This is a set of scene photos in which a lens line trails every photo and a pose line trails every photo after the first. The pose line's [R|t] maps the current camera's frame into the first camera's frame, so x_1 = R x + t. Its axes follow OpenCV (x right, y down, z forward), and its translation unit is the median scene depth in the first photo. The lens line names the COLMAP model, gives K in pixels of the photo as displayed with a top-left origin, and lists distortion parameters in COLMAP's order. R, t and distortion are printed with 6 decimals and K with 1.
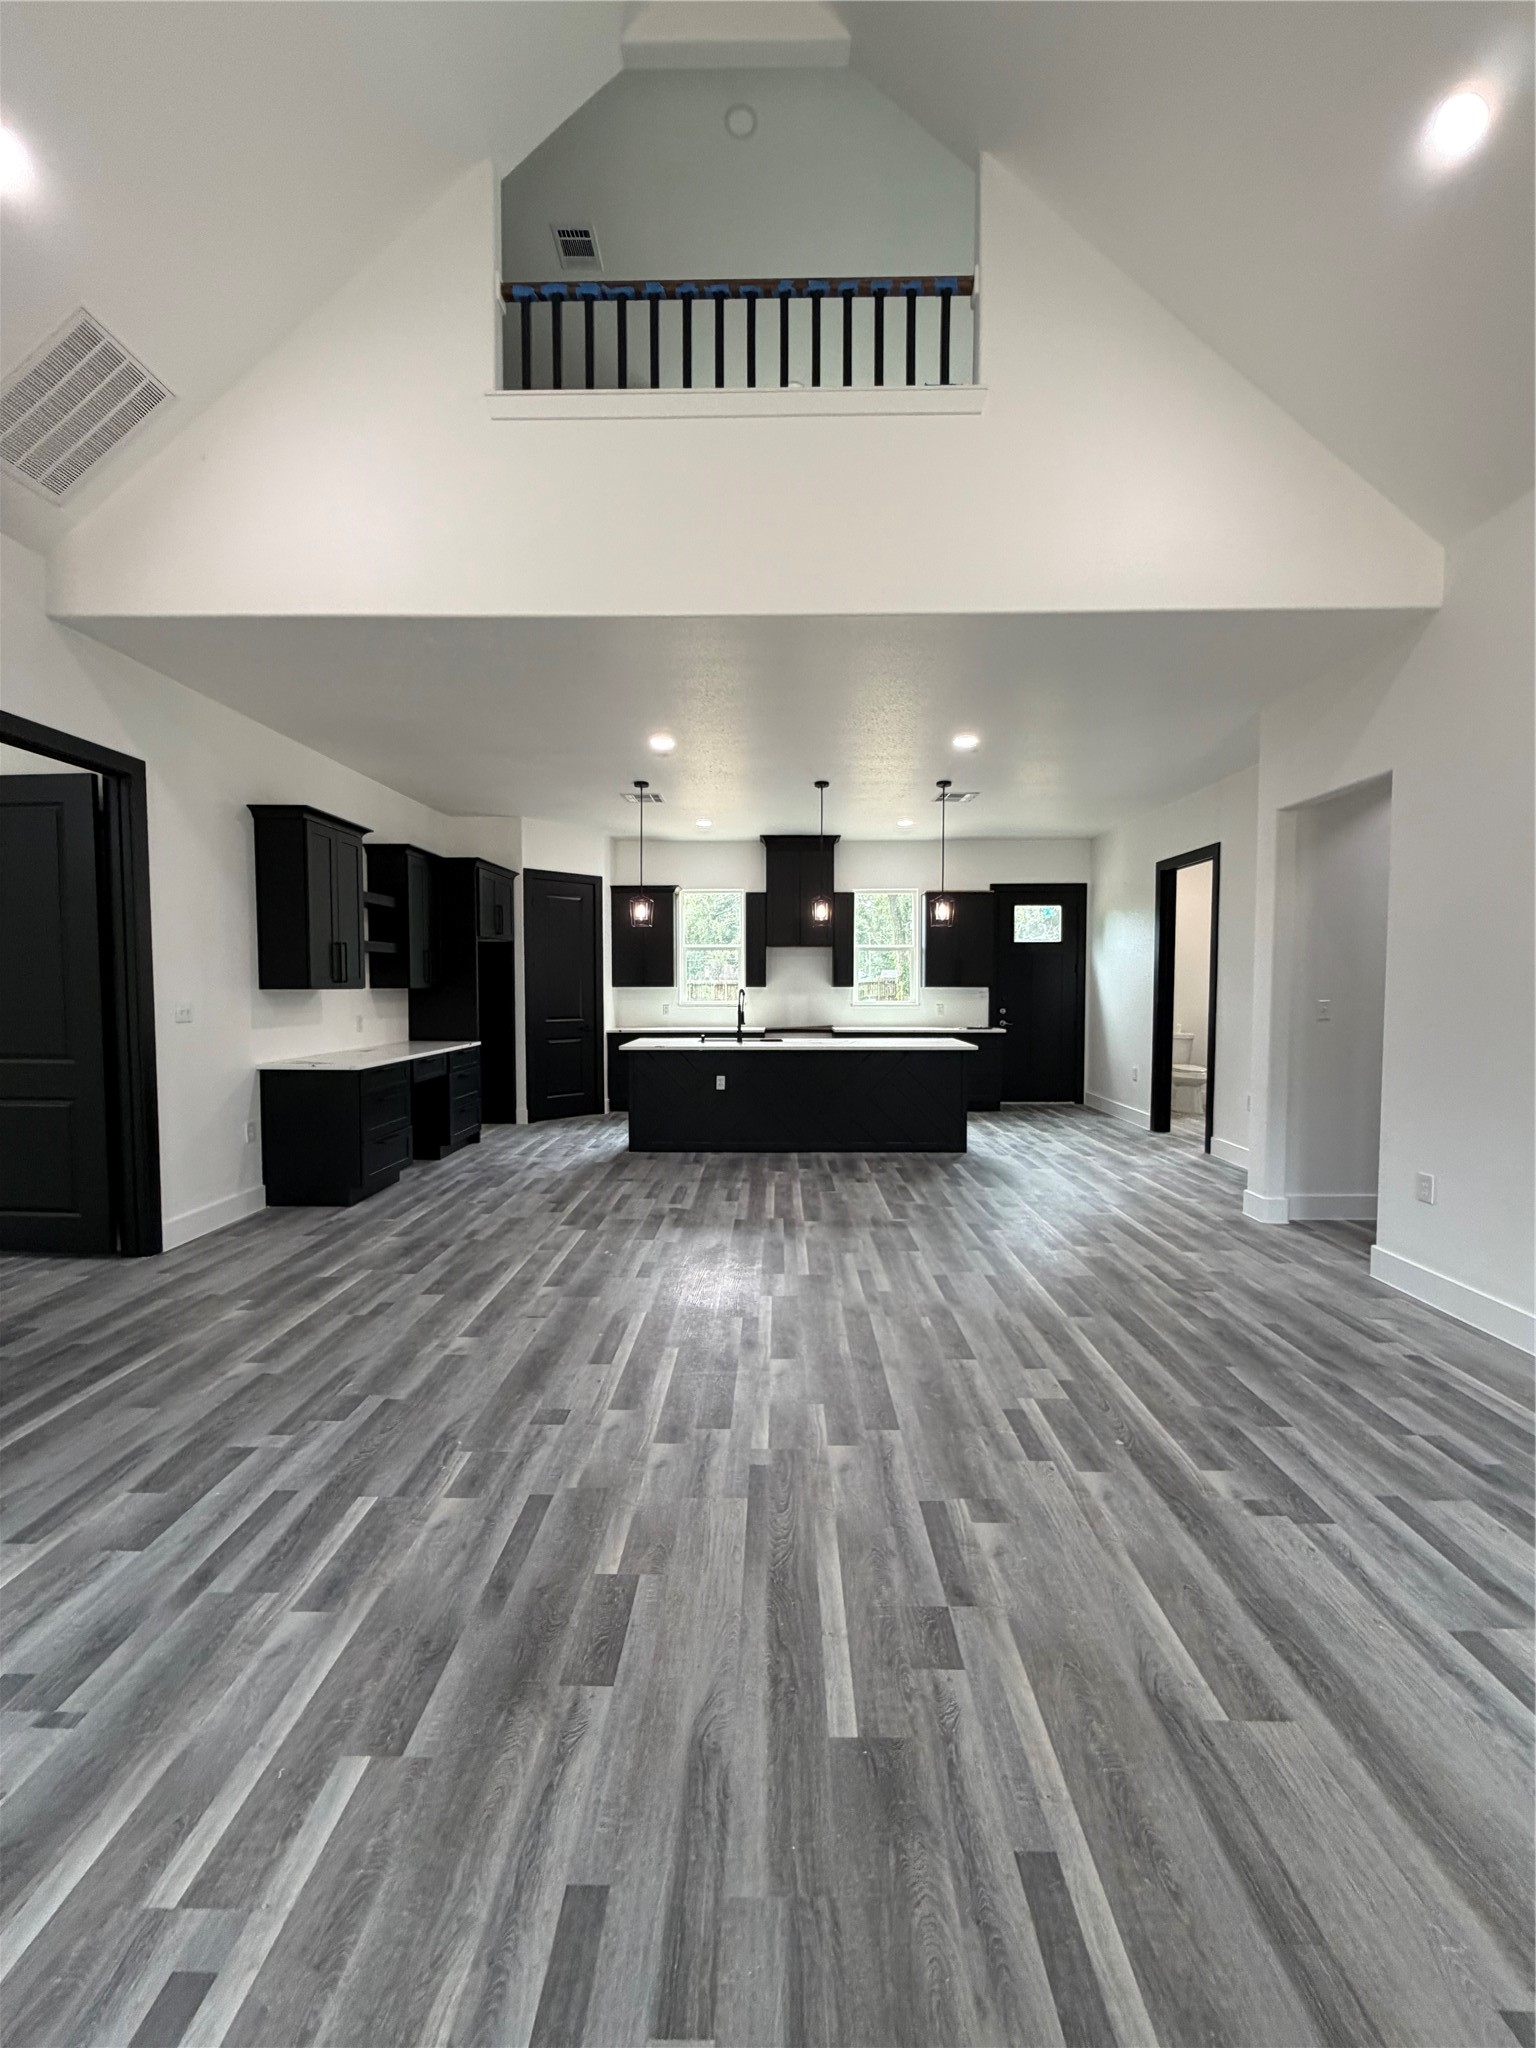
lens RADIAL K [[816.8, 0, 771.2], [0, 816.8, 1019.8], [0, 0, 1]] dist [0.001380, 0.000082]
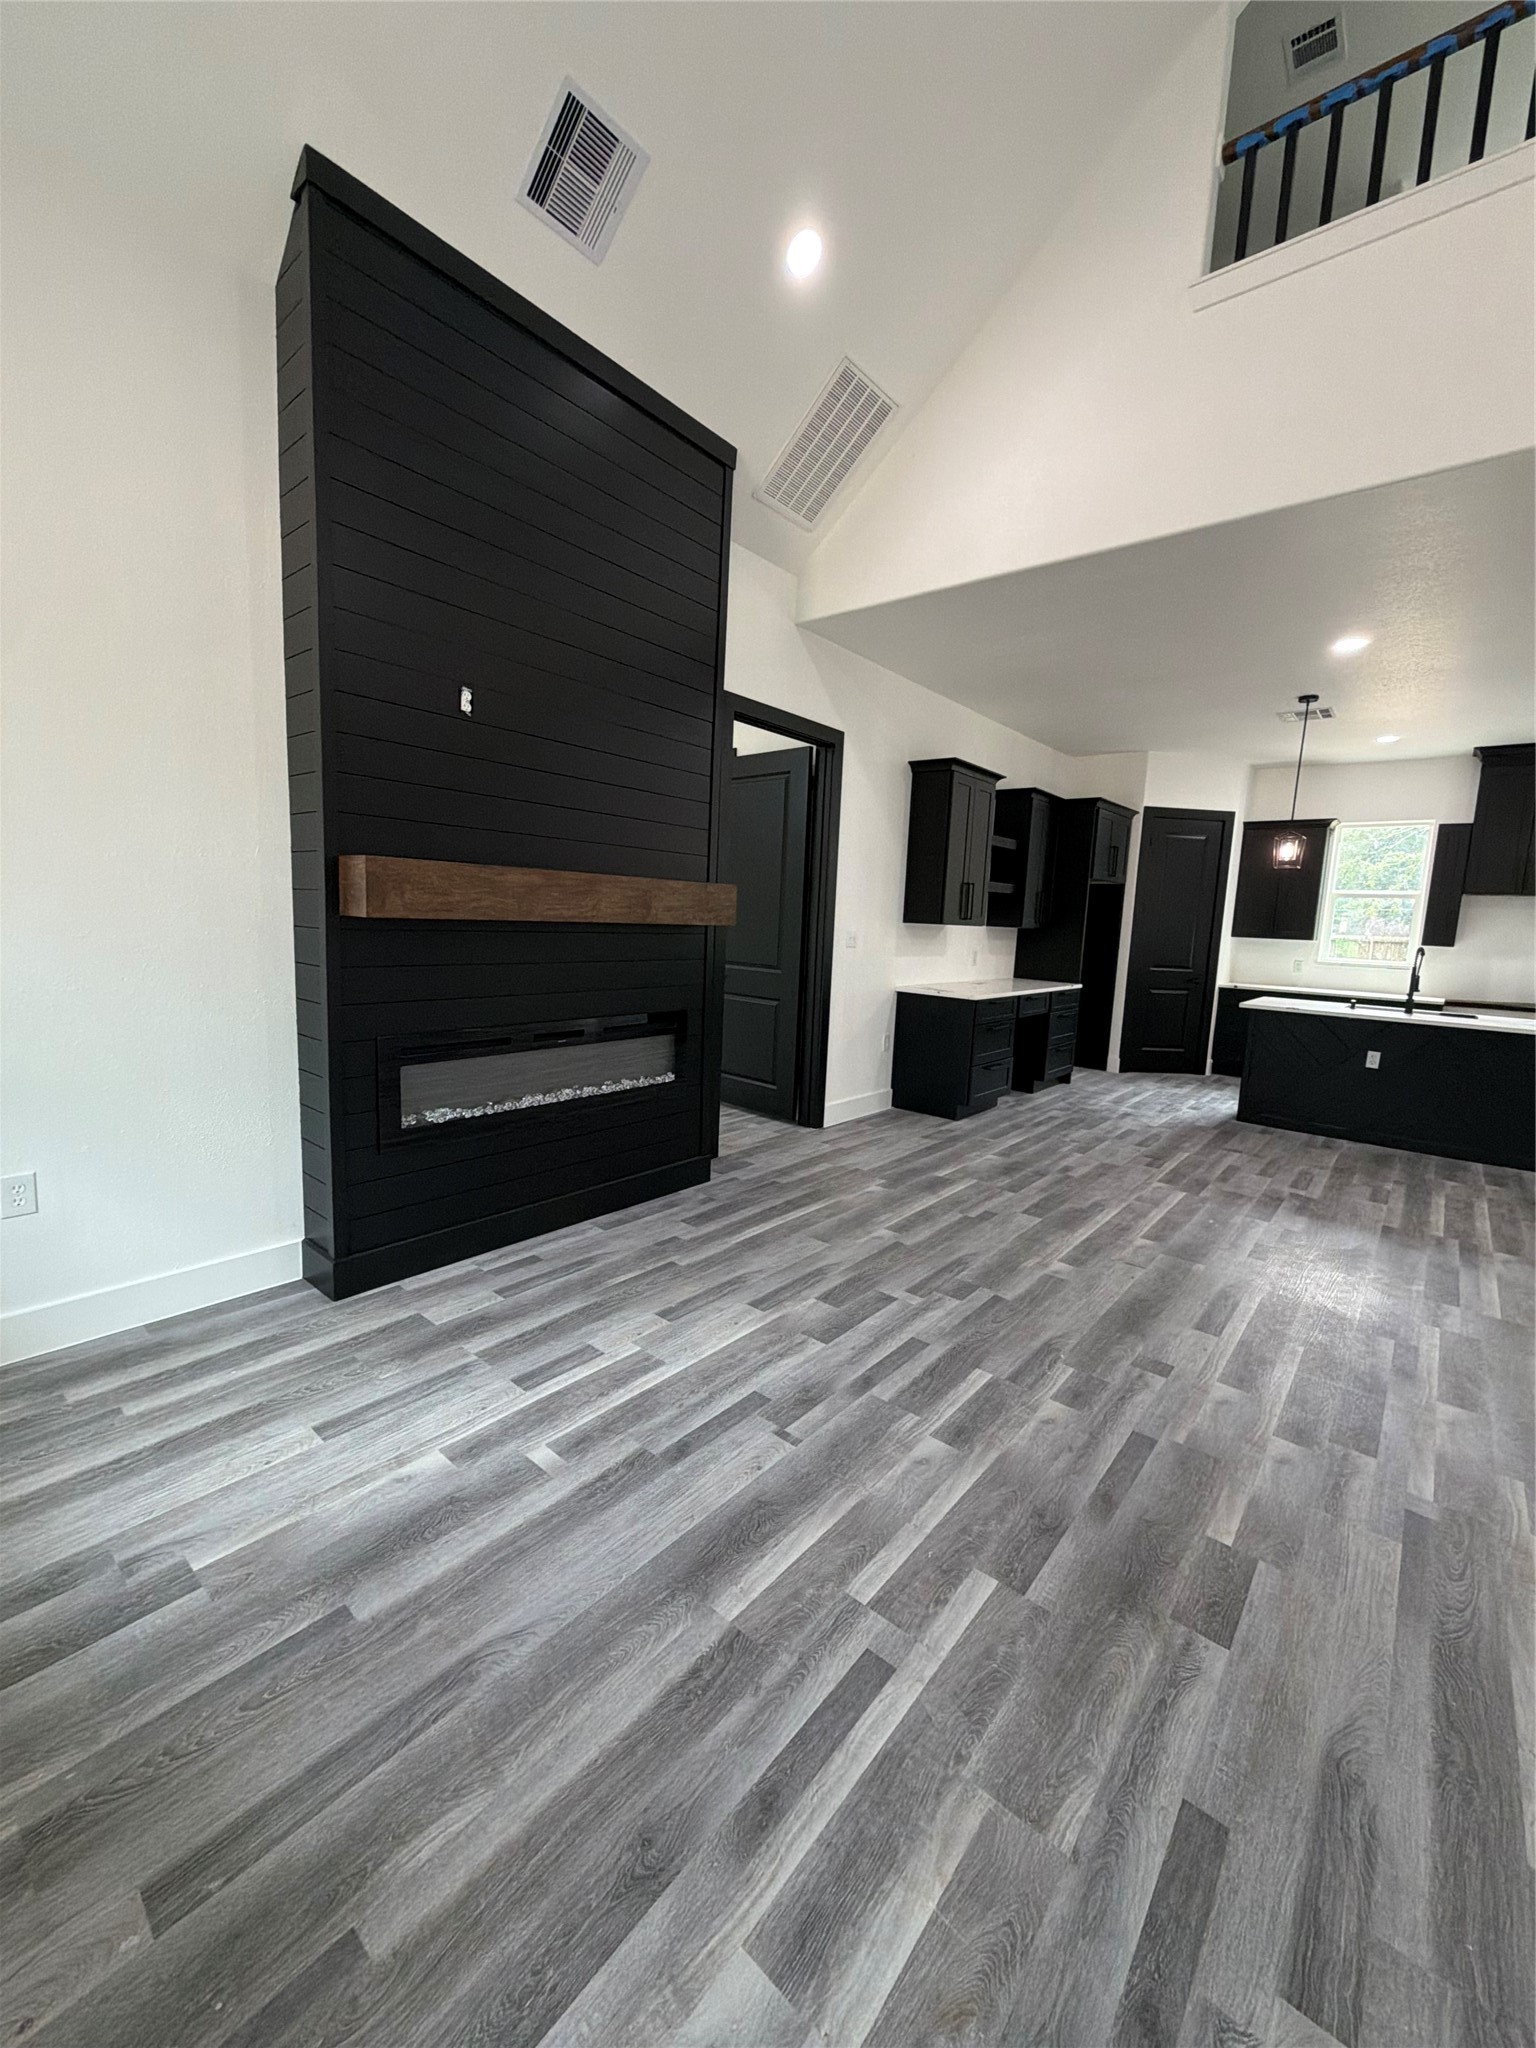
lens RADIAL K [[816.8, 0, 771.2], [0, 816.8, 1019.8], [0, 0, 1]] dist [0.001380, 0.000082]
pose [[0.774105, 0.114997, -0.622524, -0.044533], [-0.072050, 0.992977, 0.093836, 0.006416], [0.628943, -0.027786, 0.776954, -0.039205]]
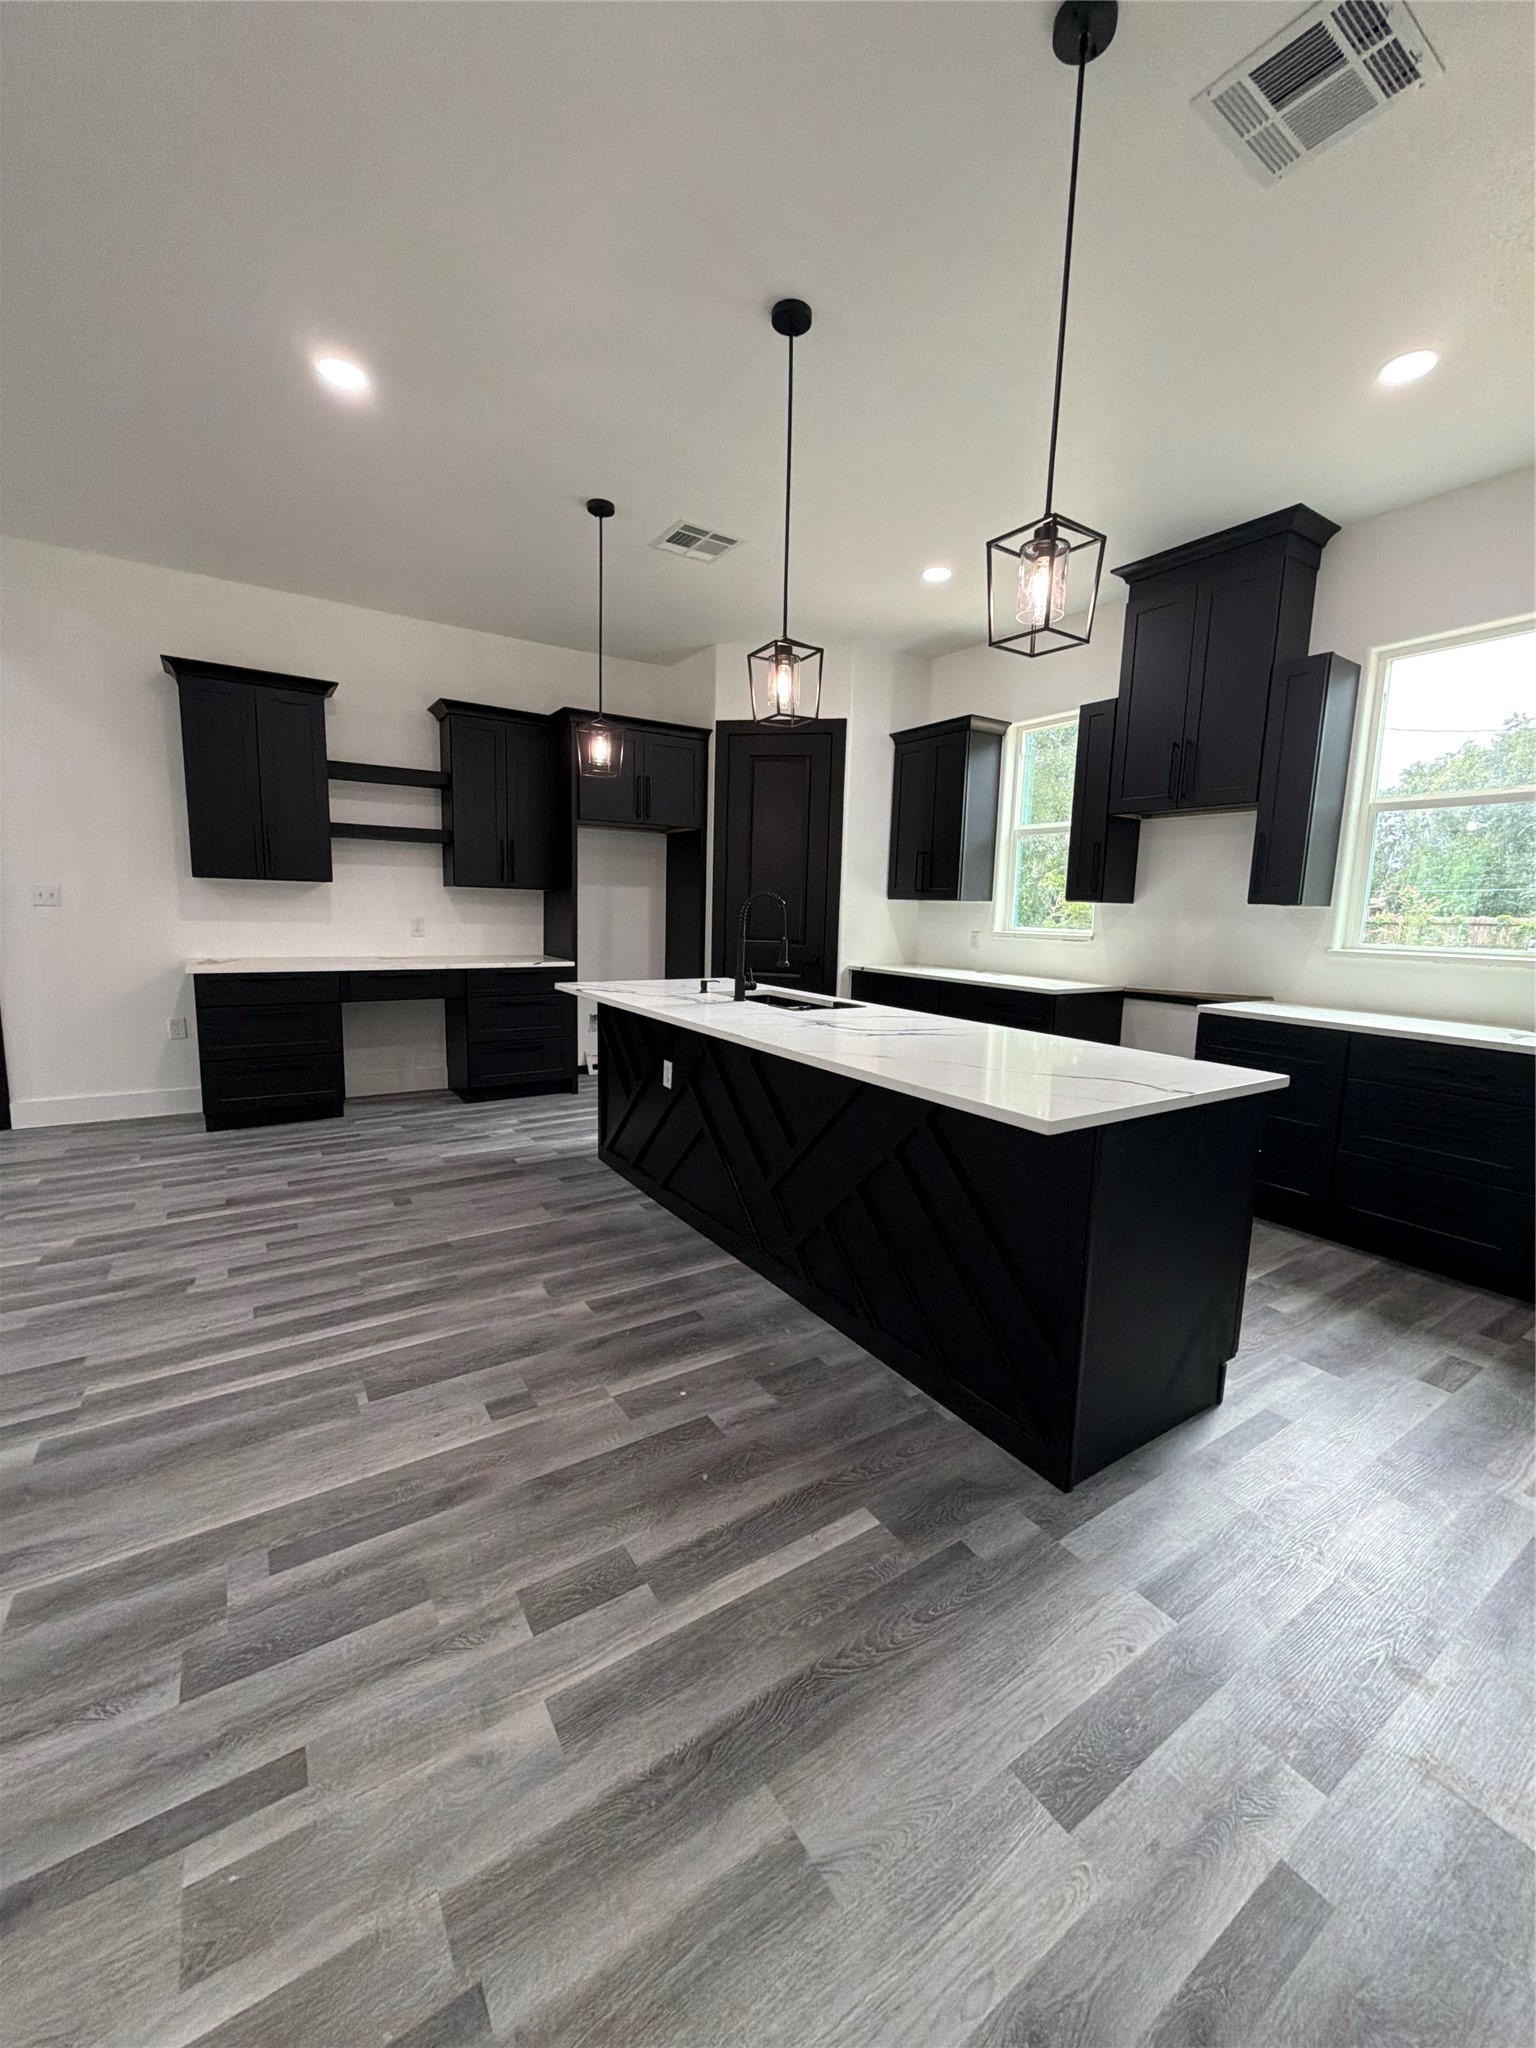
lens RADIAL K [[814.2, 0, 770.6], [0, 814.2, 1023.2], [0, 0, 1]] dist [-0.001325, -0.000012]
pose [[0.558718, 0.133222, -0.818588, 0.737024], [-0.062051, 0.990963, 0.118924, -0.035162], [0.827033, -0.015651, 0.561935, 1.475323]]
